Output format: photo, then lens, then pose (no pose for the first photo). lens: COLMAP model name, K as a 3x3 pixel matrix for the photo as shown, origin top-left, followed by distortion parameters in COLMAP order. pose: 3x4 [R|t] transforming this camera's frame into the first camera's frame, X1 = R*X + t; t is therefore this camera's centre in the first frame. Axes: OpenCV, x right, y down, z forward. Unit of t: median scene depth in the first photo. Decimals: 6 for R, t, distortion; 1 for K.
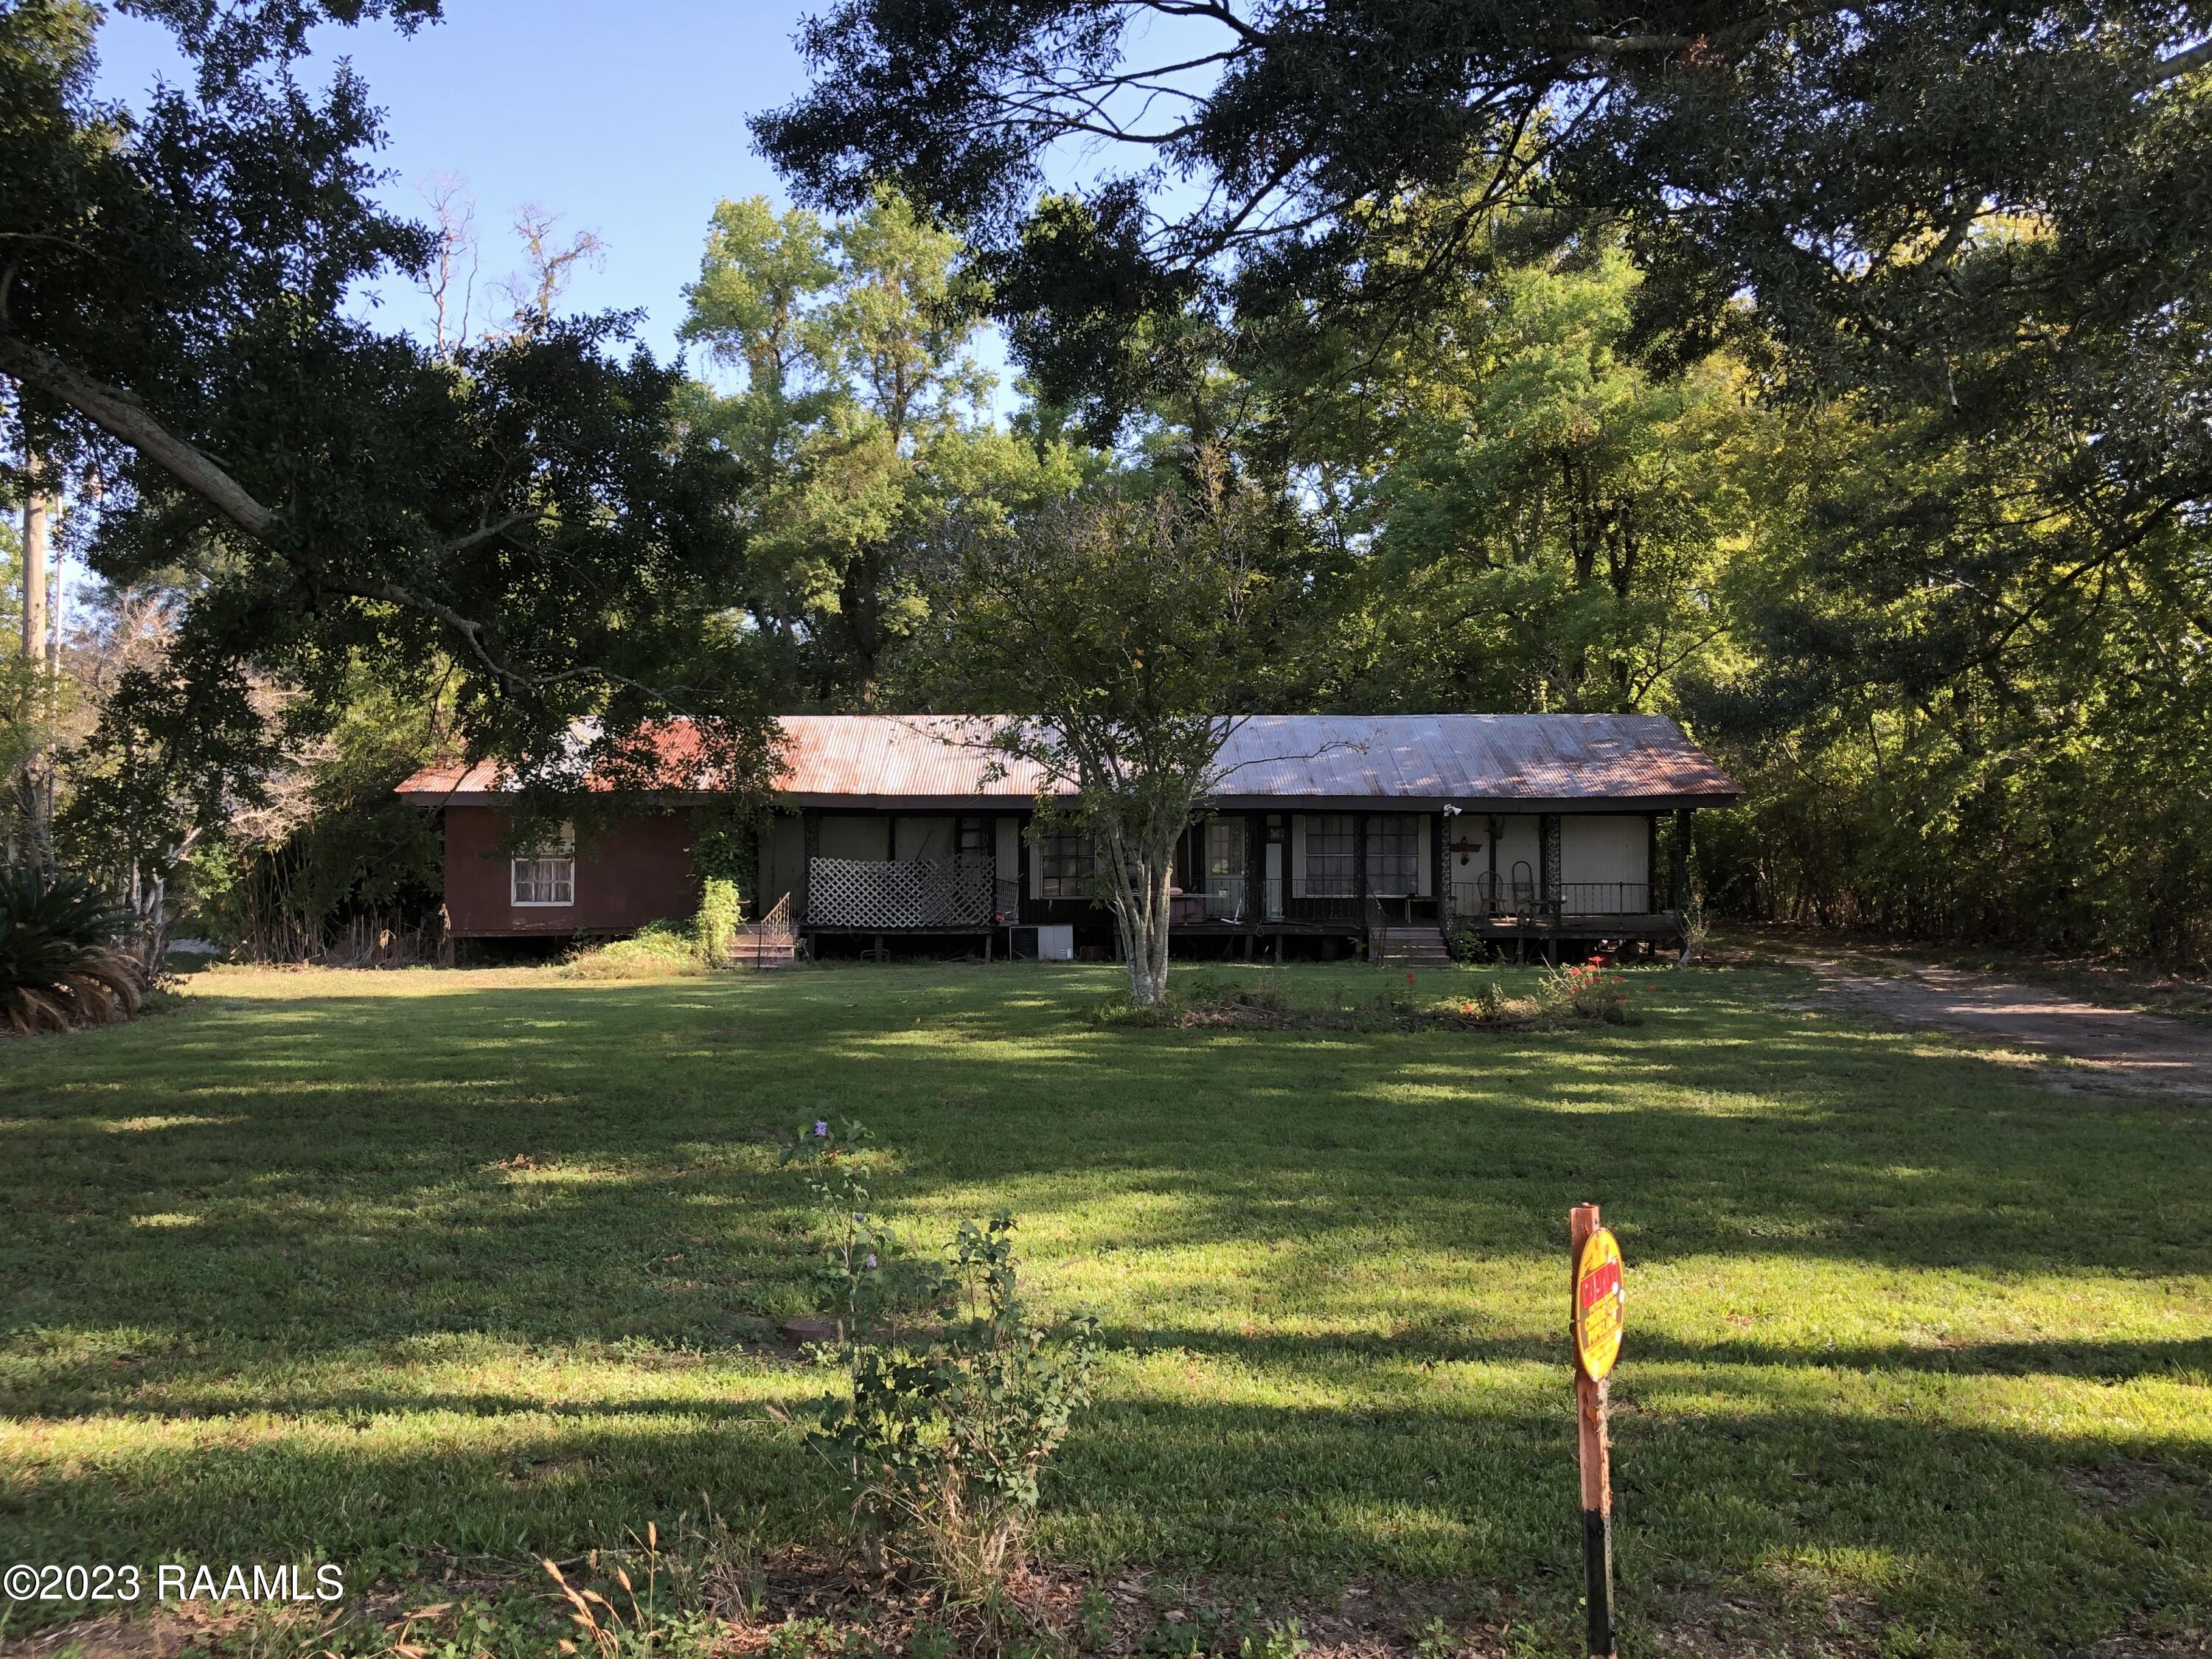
lens RADIAL K [[1826.9, 0, 1106.7], [0, 1826.9, 832.6], [0, 0, 1]] dist [0.058330, 0.000732]
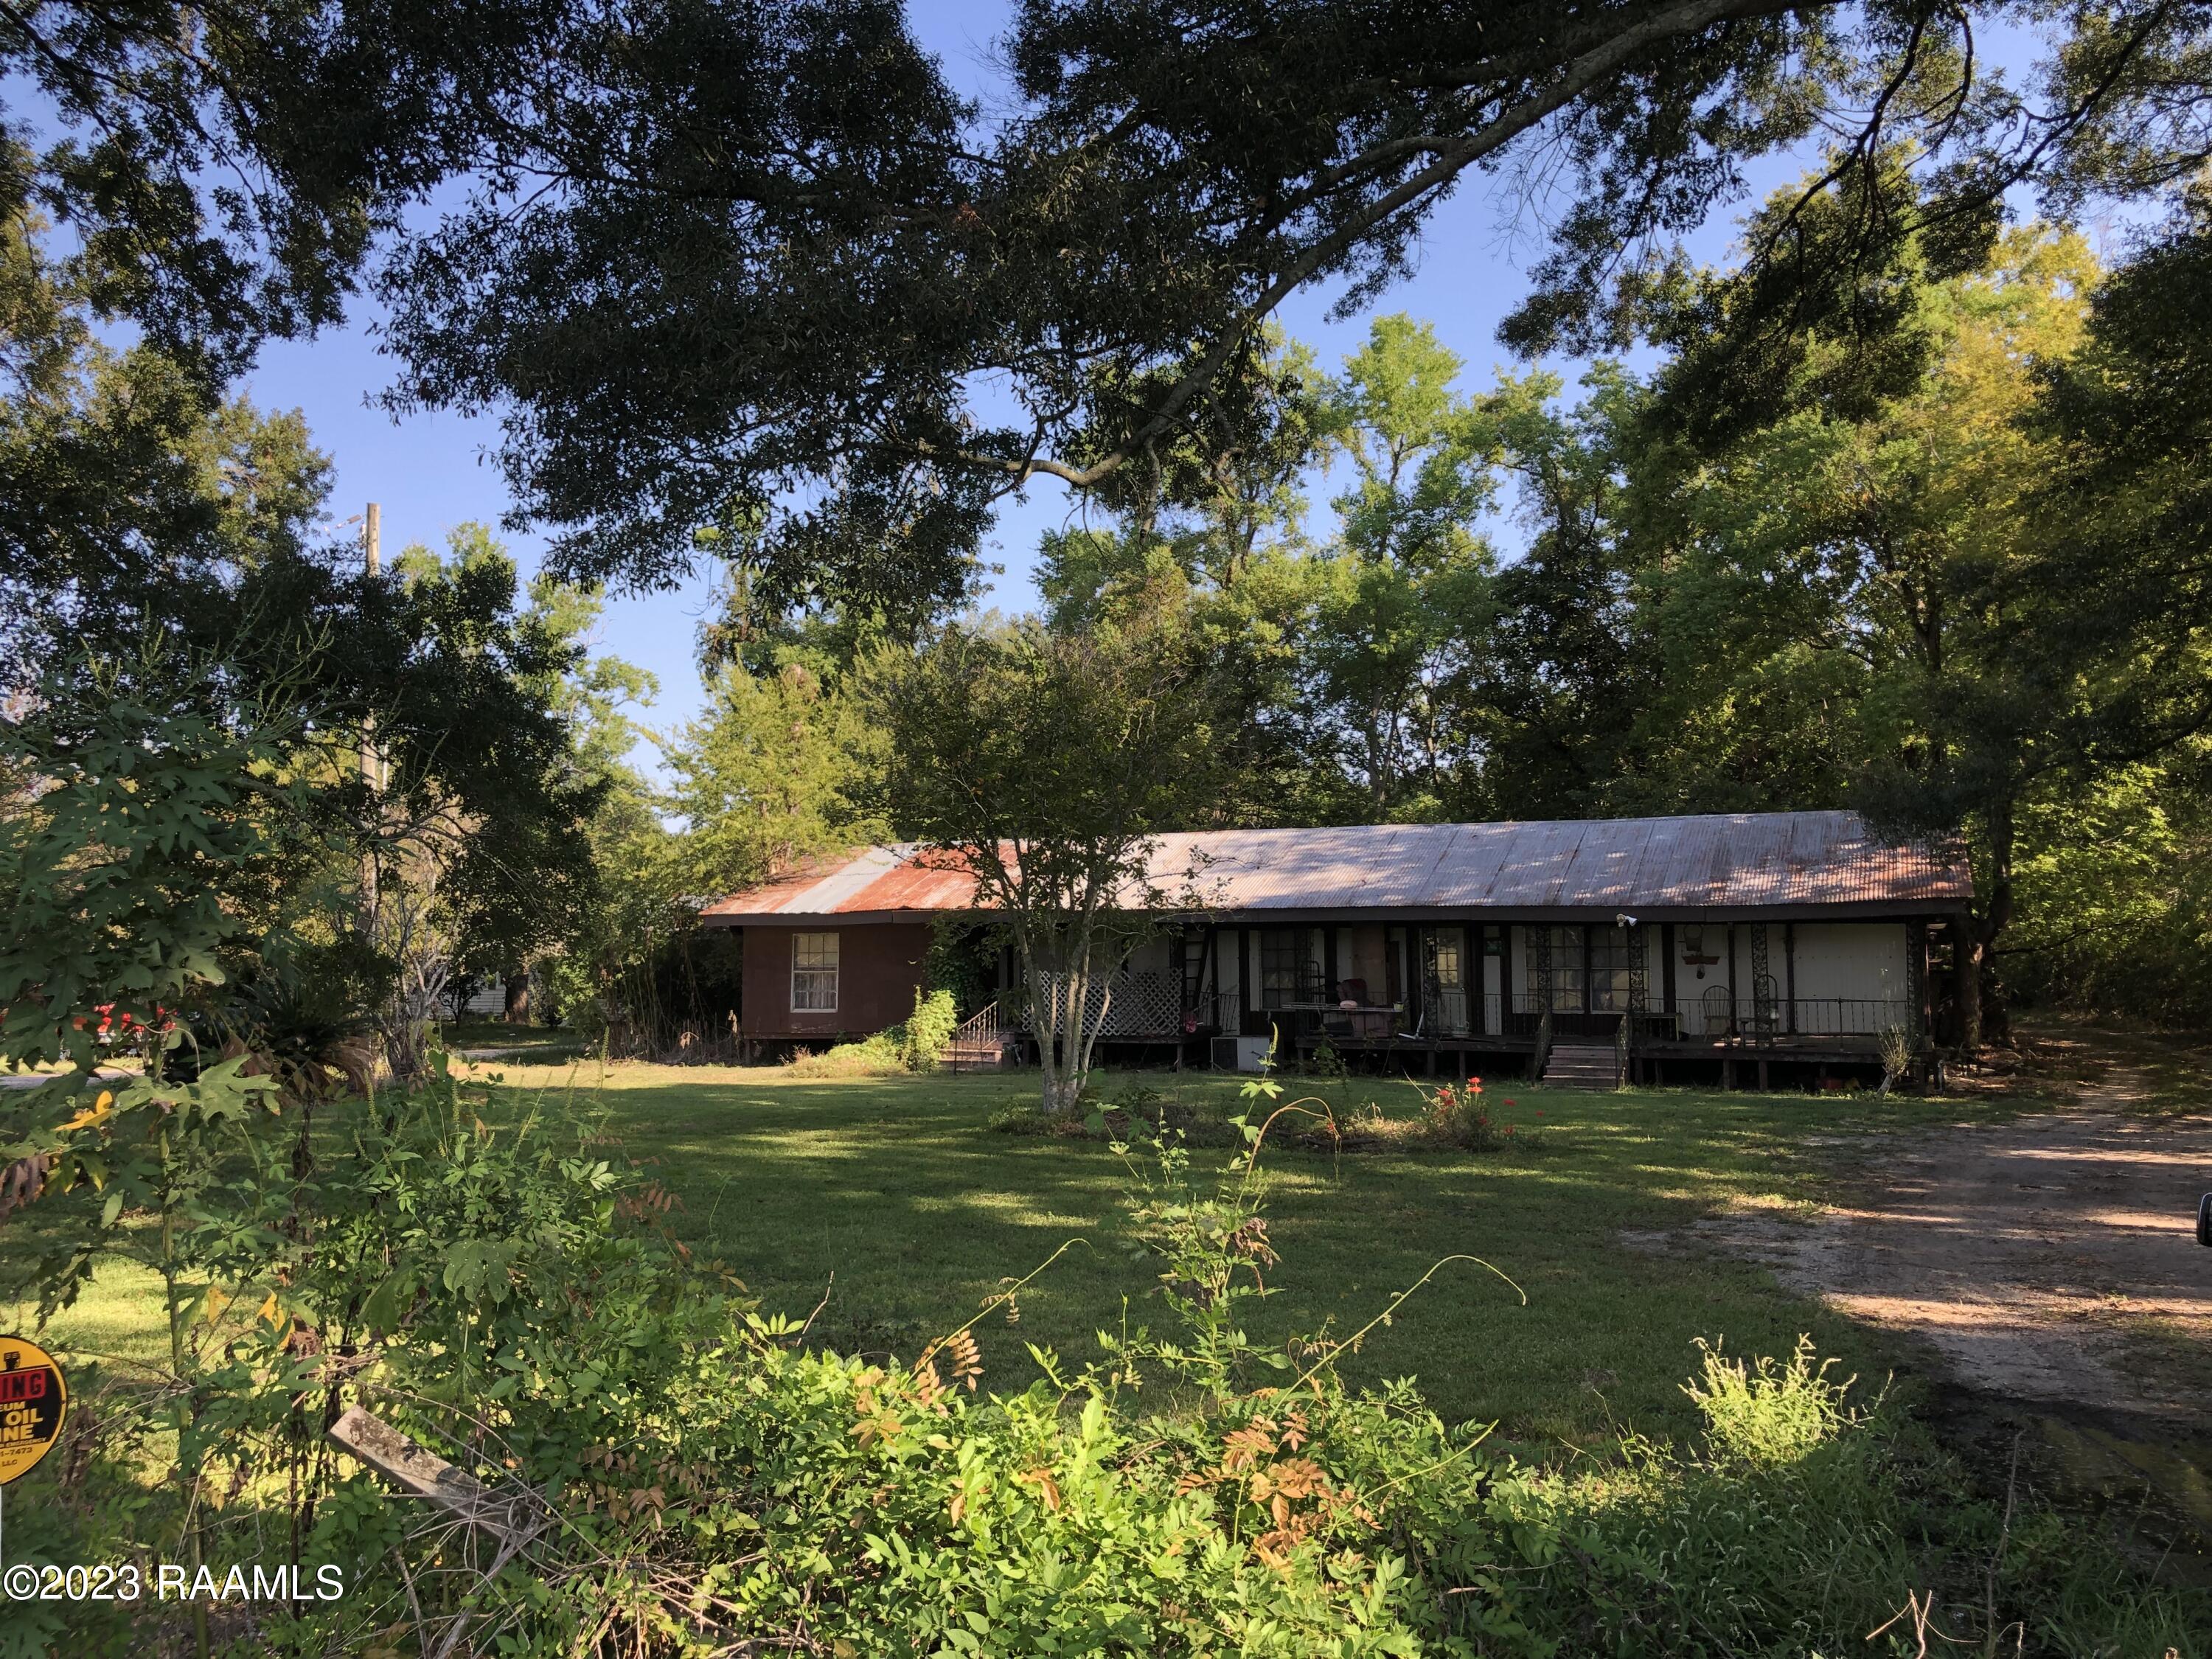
lens RADIAL K [[1826.9, 0, 1108.1], [0, 1826.9, 828.0], [0, 0, 1]] dist [0.058330, 0.000732]
pose [[0.916290, -0.030516, -0.399351, 0.321208], [0.005301, 0.997930, -0.064094, -0.000376], [0.400481, 0.056612, 0.914555, 0.030966]]
